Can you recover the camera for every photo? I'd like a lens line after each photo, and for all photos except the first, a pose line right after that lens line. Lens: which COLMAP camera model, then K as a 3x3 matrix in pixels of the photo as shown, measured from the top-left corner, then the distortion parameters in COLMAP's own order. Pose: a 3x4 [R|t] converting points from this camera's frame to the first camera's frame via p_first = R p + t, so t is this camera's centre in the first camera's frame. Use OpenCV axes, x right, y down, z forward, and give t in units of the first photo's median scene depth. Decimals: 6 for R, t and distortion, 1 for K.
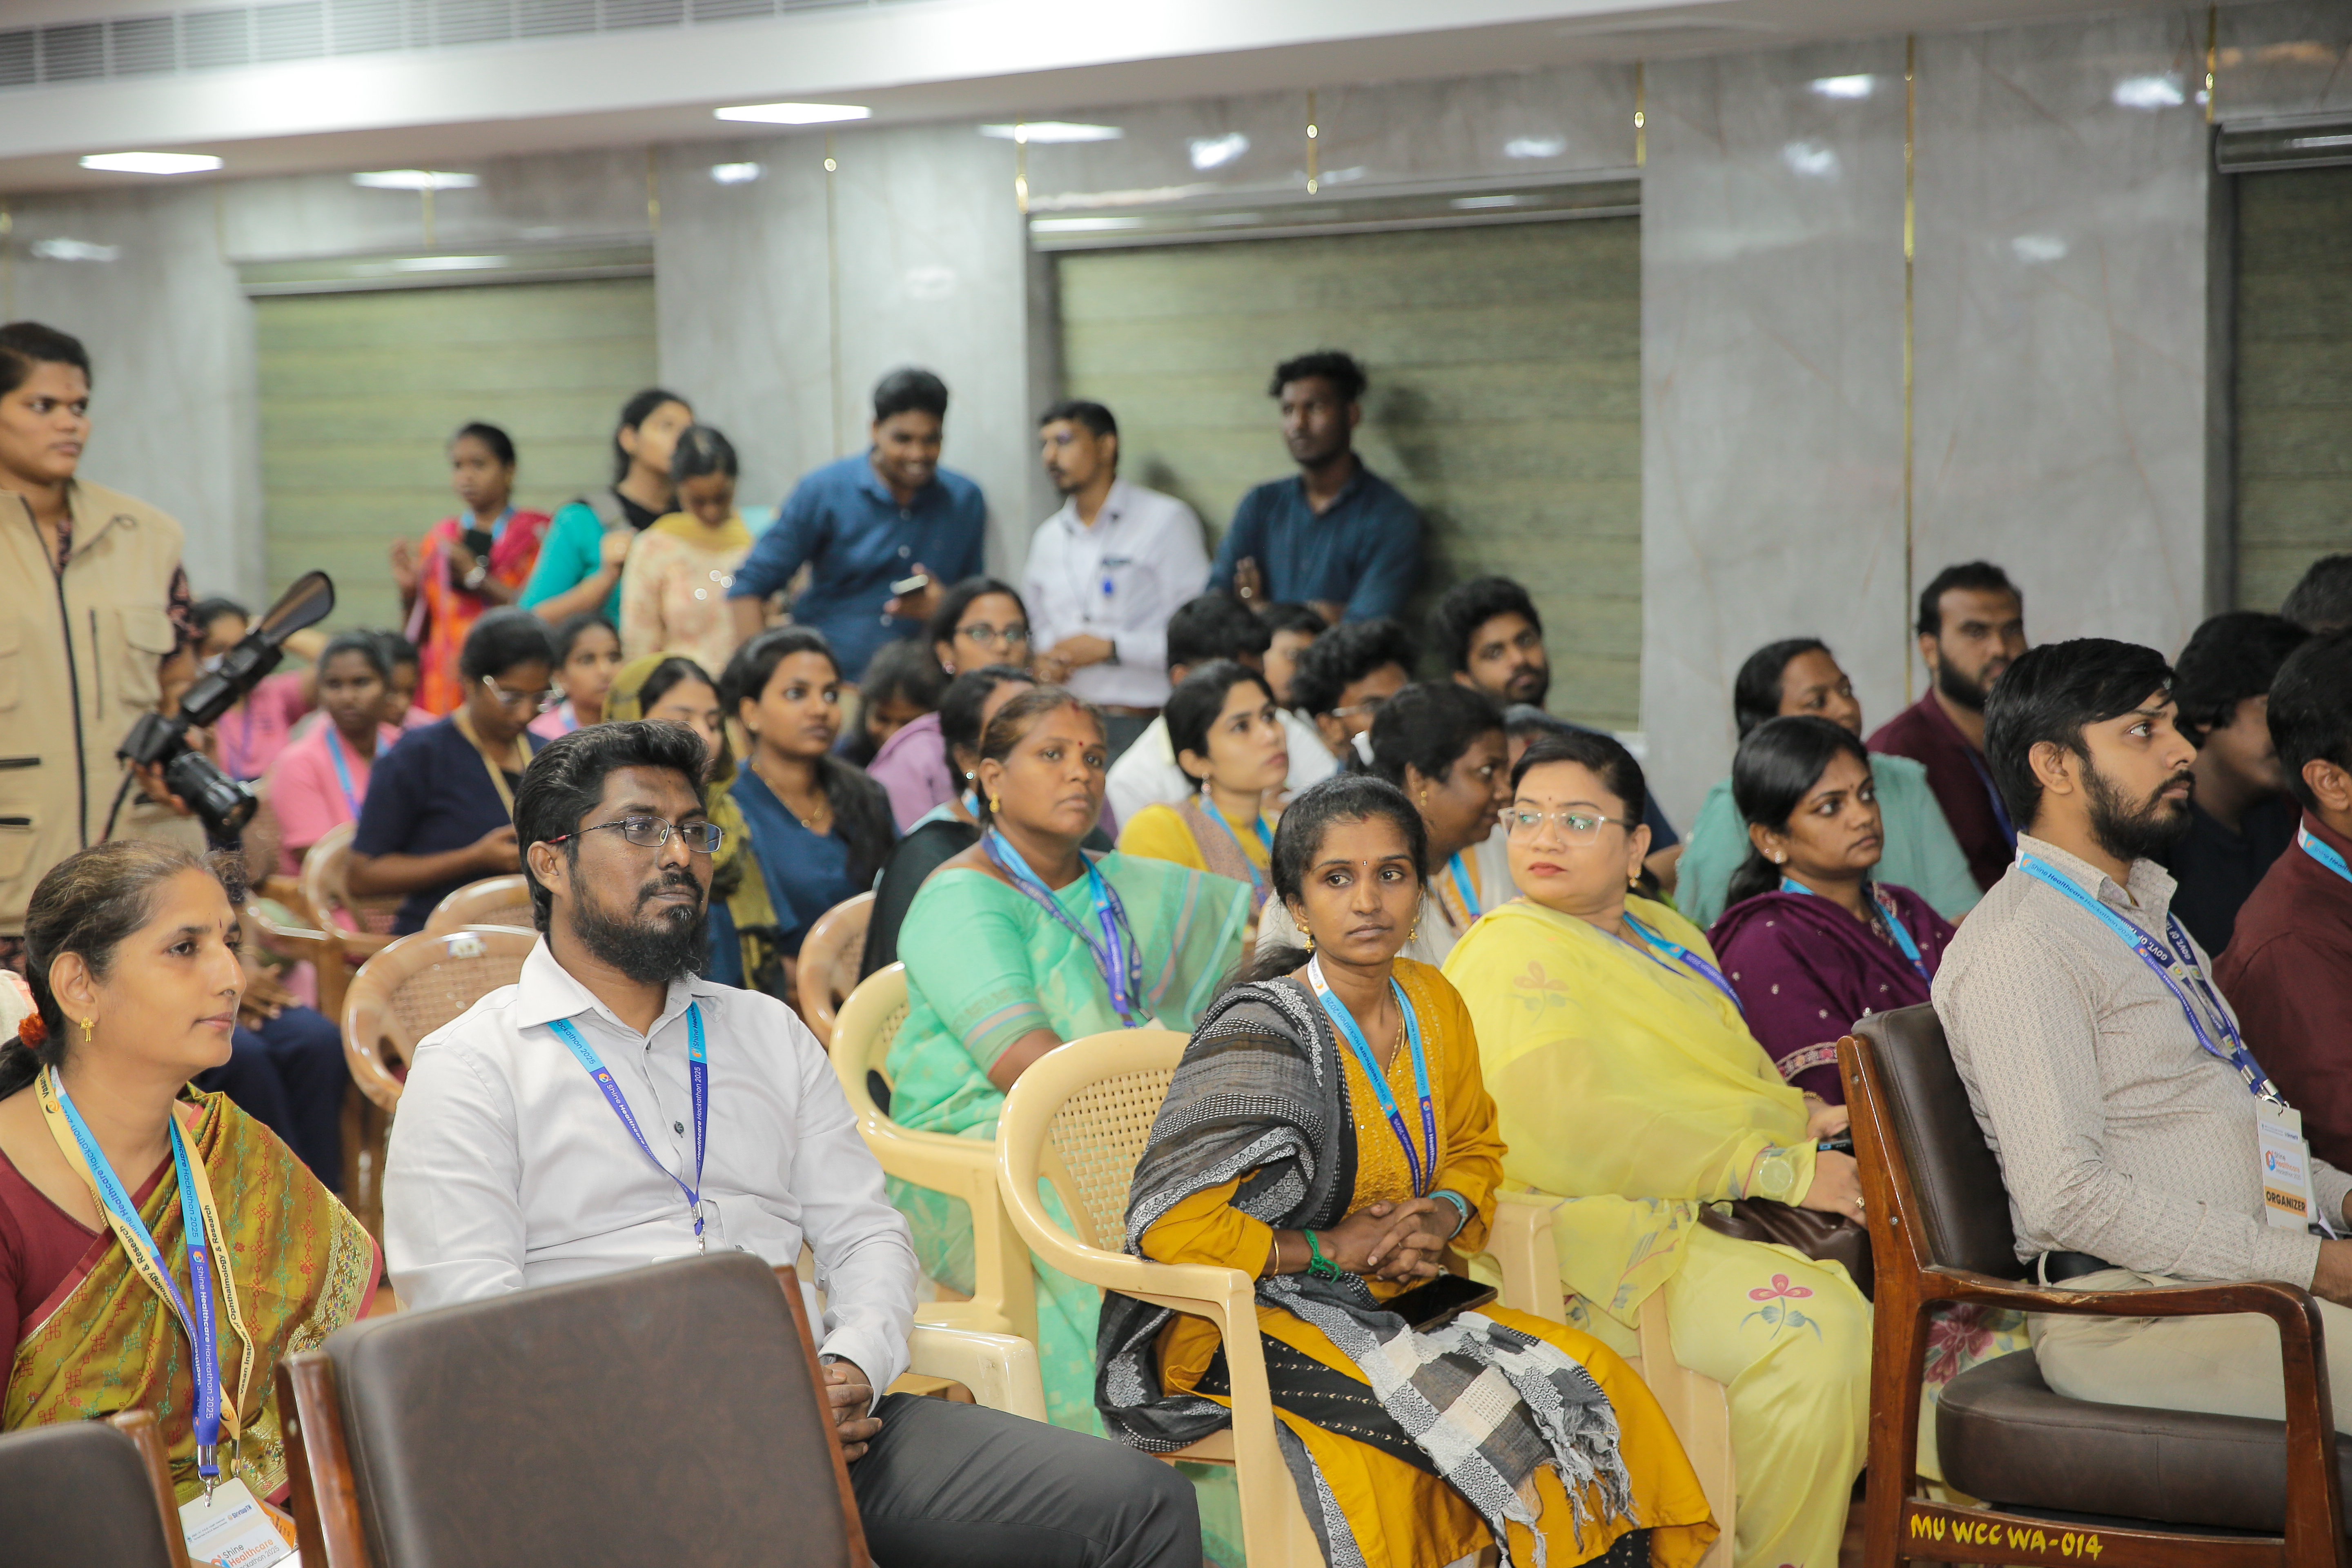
lens RADIAL K [[4532.5, 0, 1168.4], [0, 4532.5, 791.8], [0, 0, 1]] dist [0.228923, 0.178677]
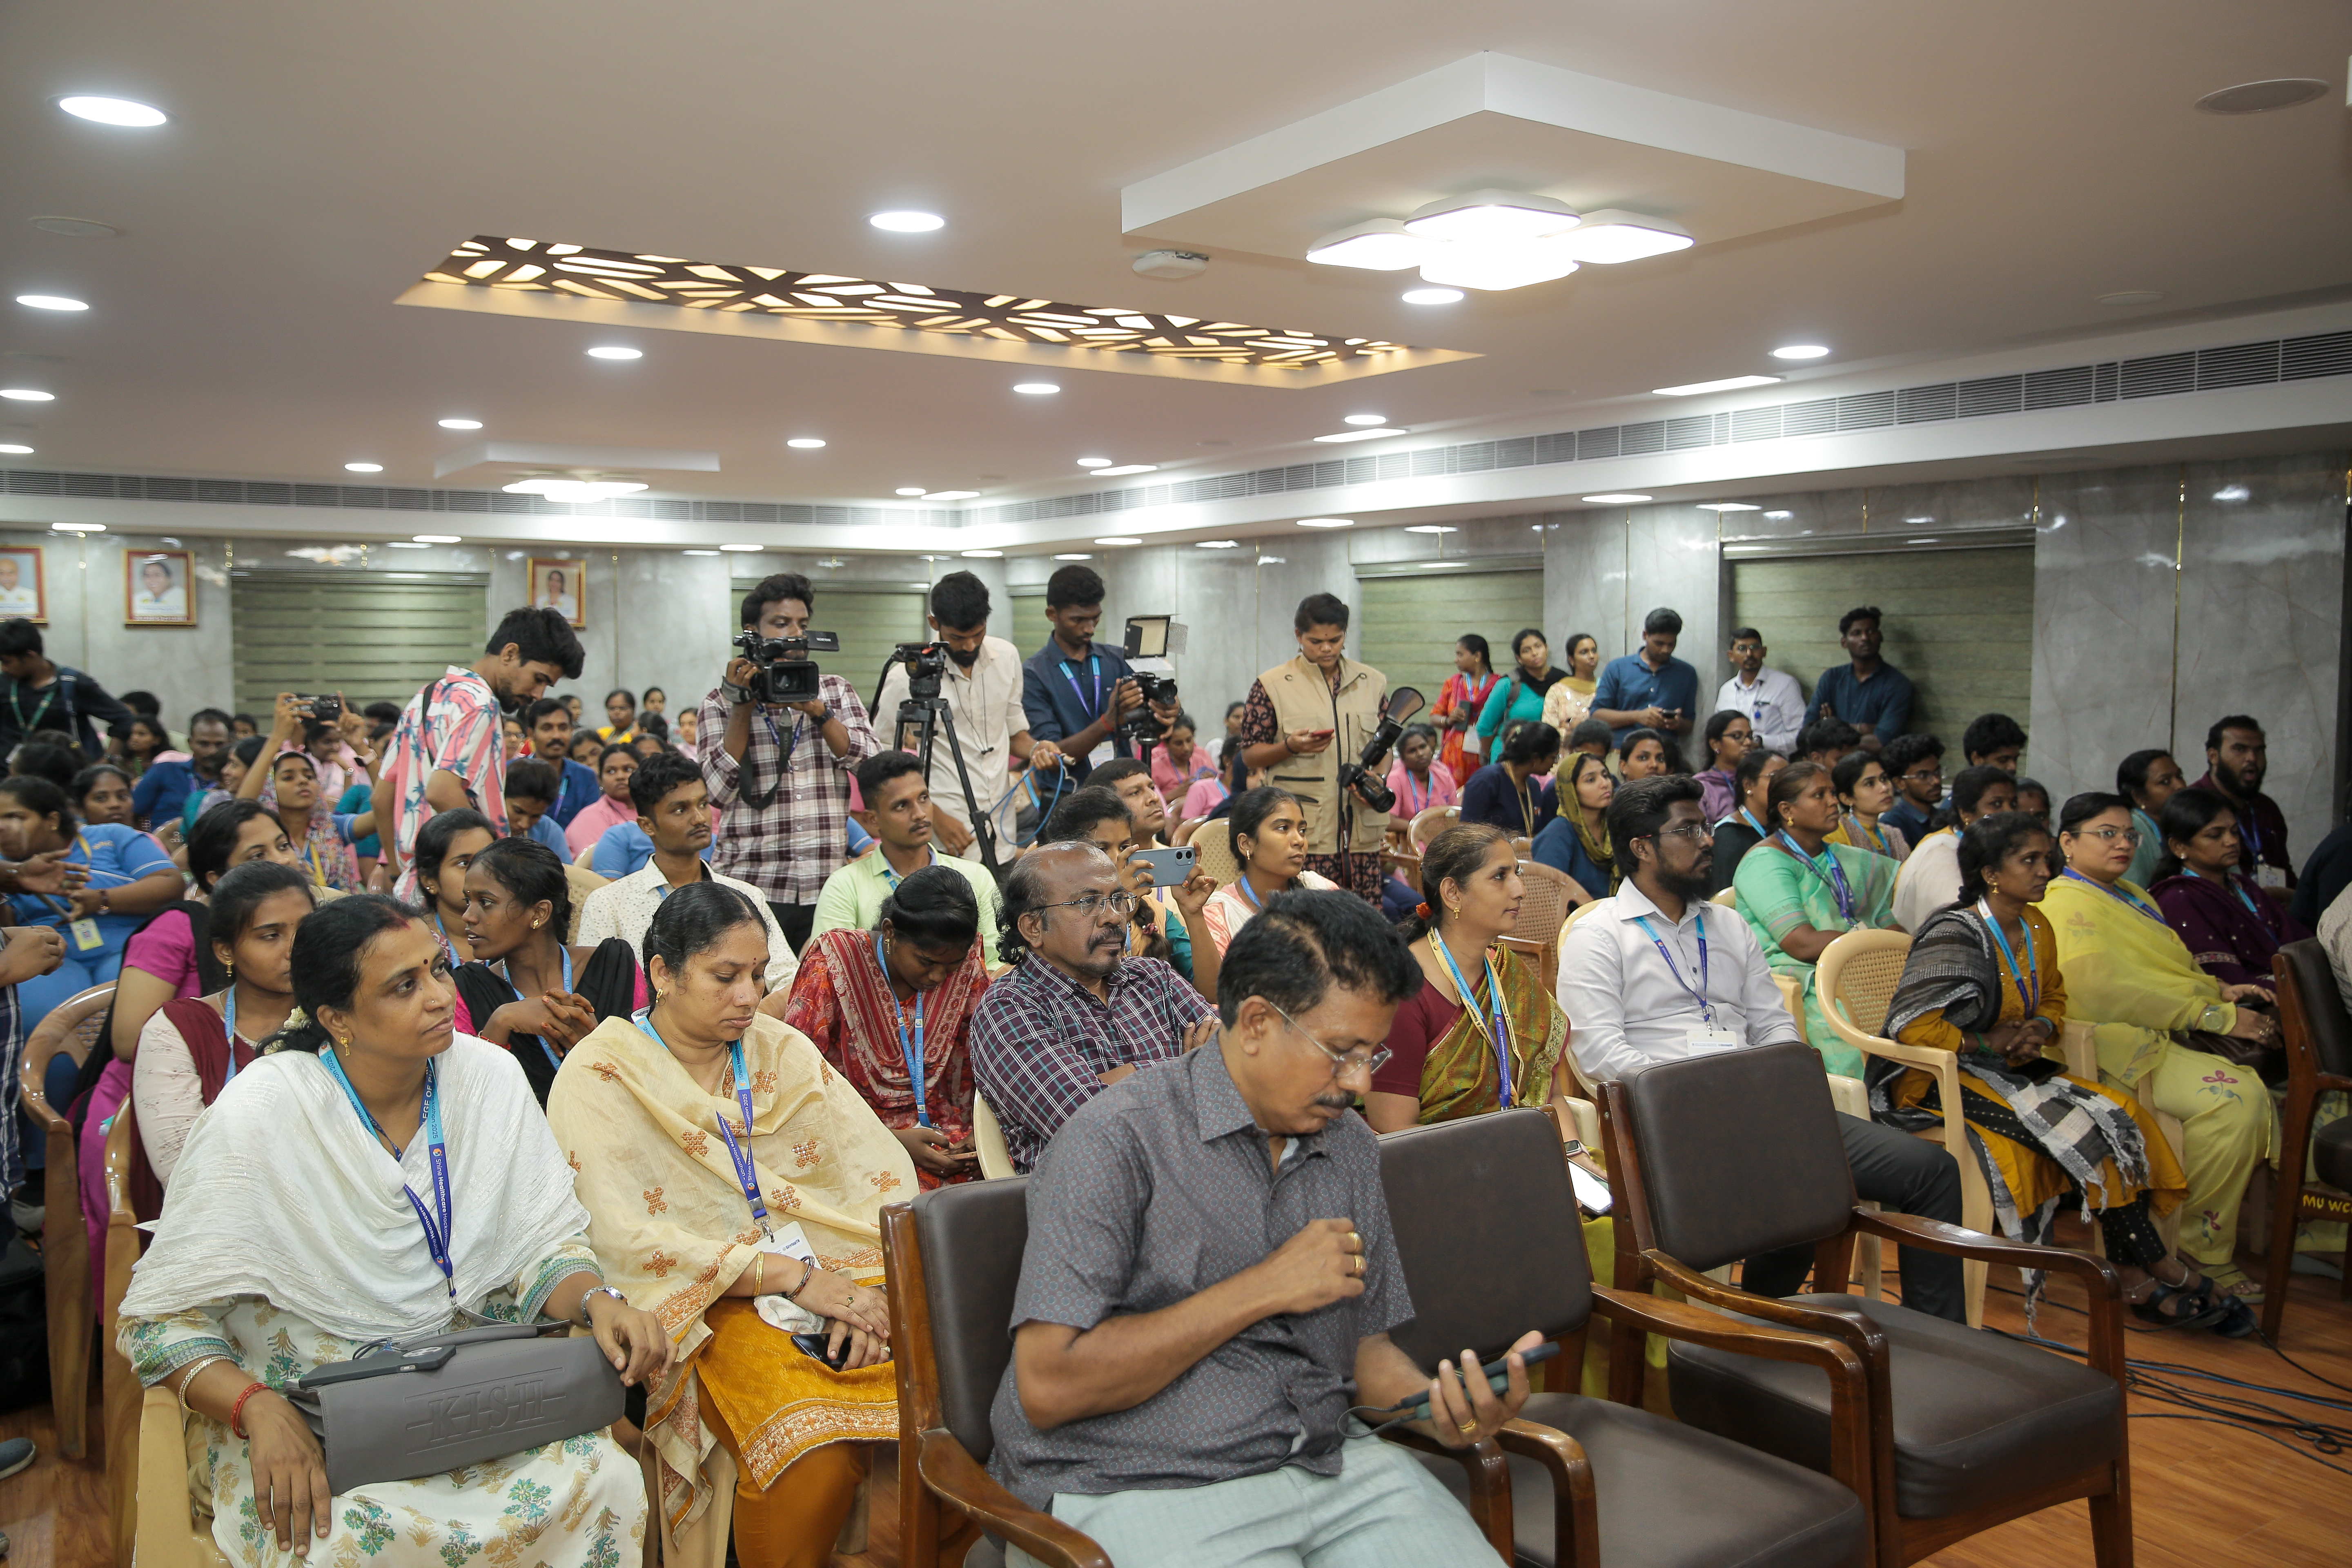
lens RADIAL K [[1892.5, 0, 1176.0], [0, 1892.5, 784.0], [0, 0, 1]] dist [0.005639, 0.007090]
pose [[0.973420, 0.036211, -0.226148, -0.132005], [-0.036678, 0.999325, 0.002141, -0.004808], [0.226073, 0.006210, 0.974091, 0.079096]]
